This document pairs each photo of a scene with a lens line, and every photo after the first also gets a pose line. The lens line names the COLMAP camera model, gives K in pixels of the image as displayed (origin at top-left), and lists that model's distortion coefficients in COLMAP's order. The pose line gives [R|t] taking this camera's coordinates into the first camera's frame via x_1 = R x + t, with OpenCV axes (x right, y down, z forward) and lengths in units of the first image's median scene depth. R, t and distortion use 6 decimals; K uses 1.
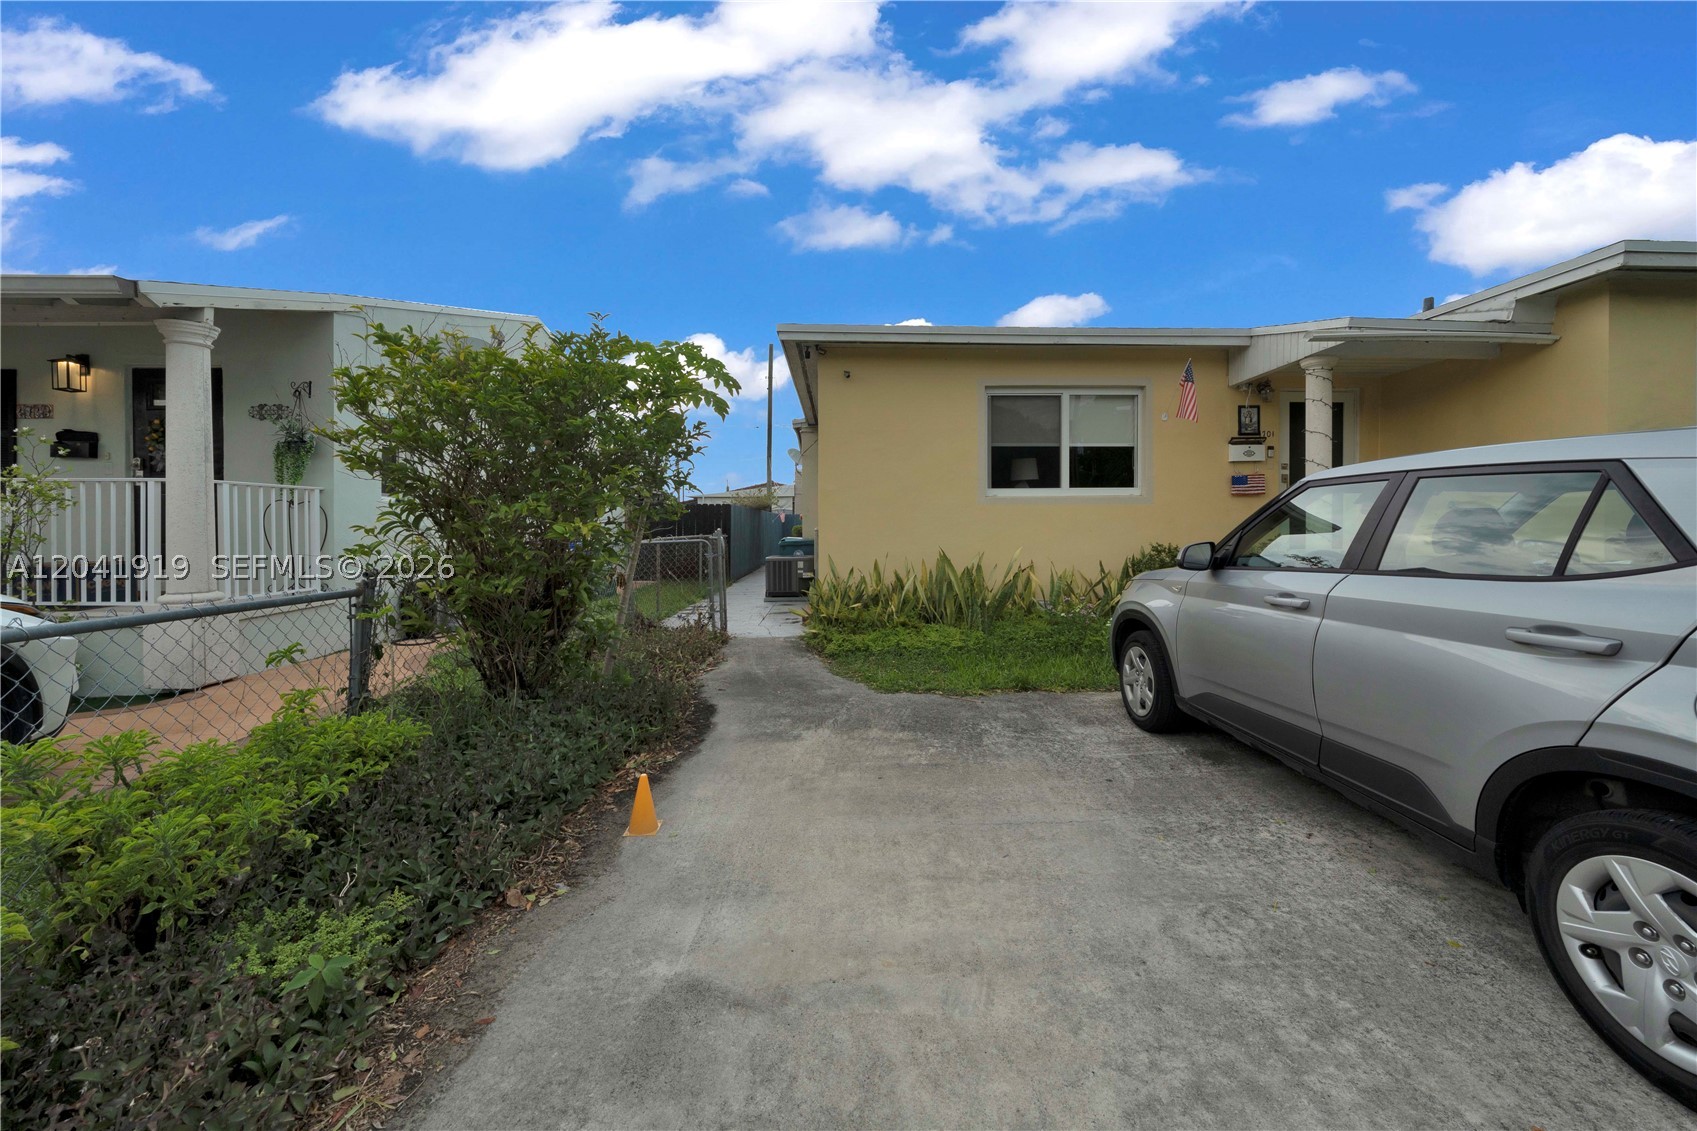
lens RADIAL K [[628.2, 0, 850.9], [0, 628.2, 558.0], [0, 0, 1]] dist [-0.001239, -0.000044]
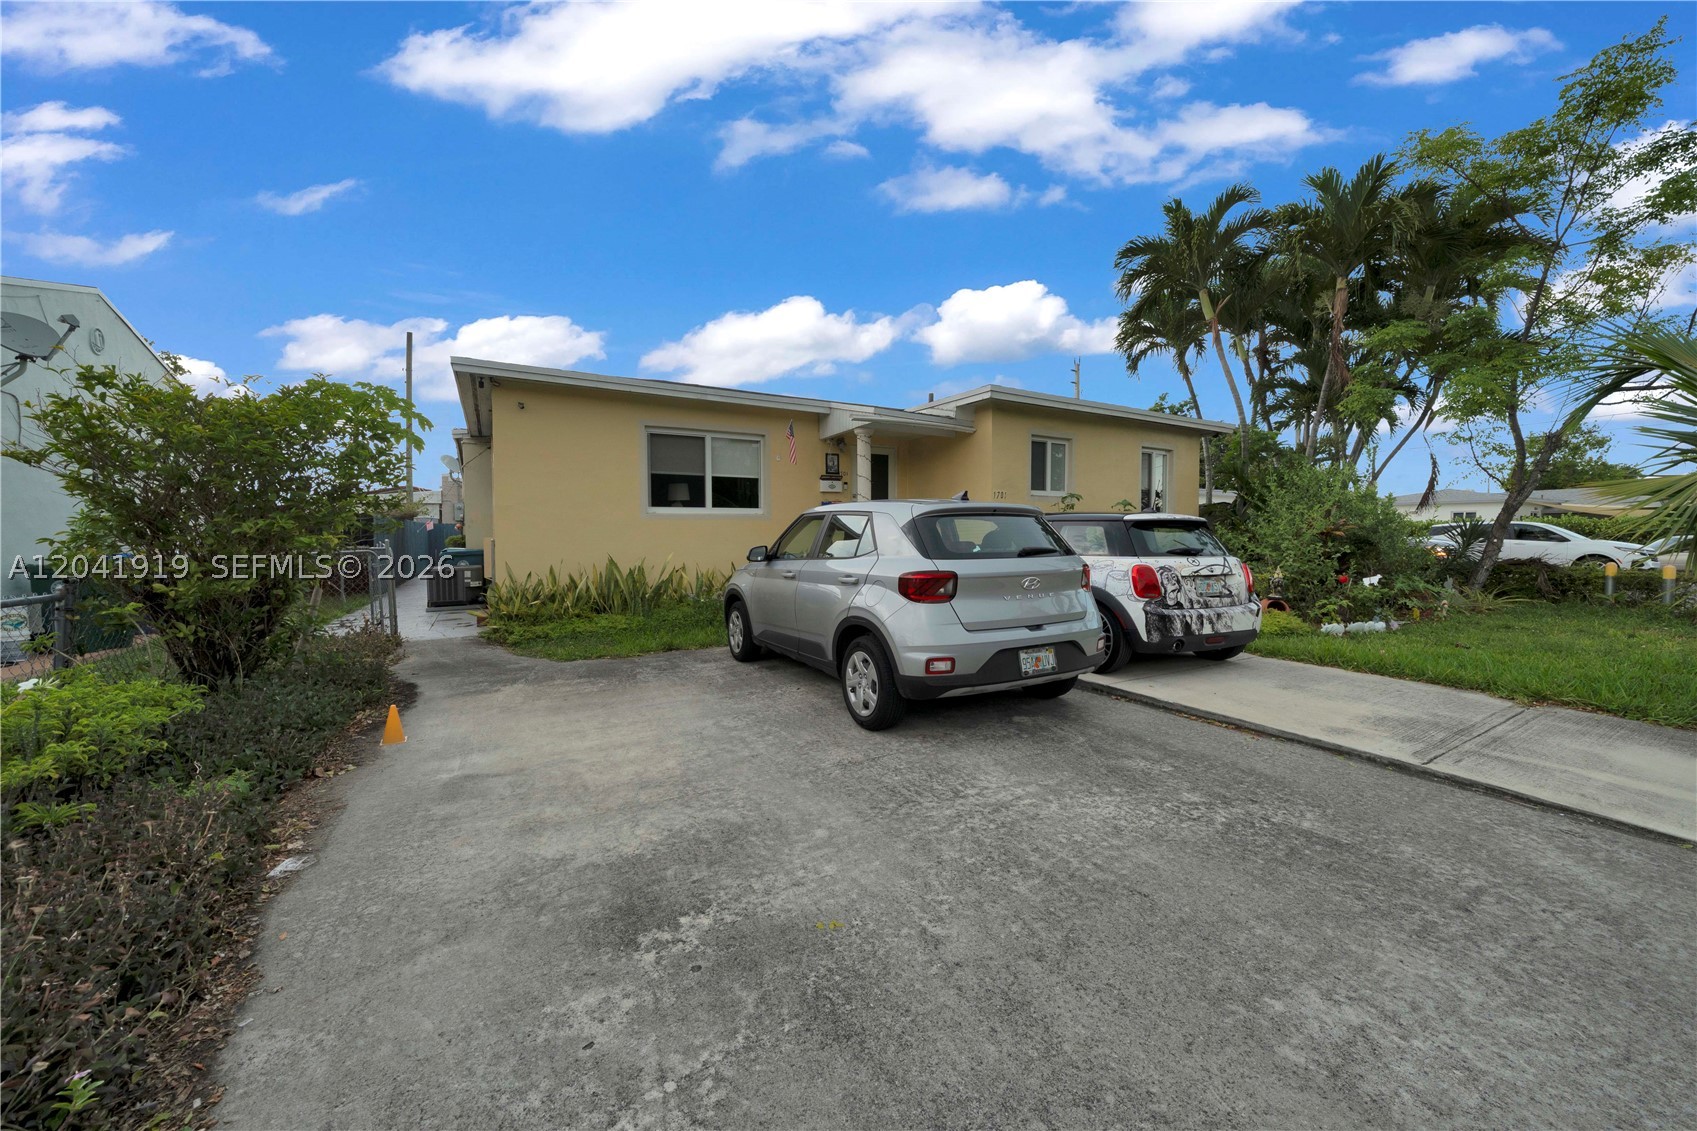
lens RADIAL K [[618.6, 0, 845.2], [0, 618.6, 544.9], [0, 0, 1]] dist [-0.001305, -0.000108]
pose [[0.878169, -0.009233, 0.478262, -0.039583], [0.026413, 0.999224, -0.029208, 0.016698], [-0.477621, 0.038282, 0.877731, -0.369588]]
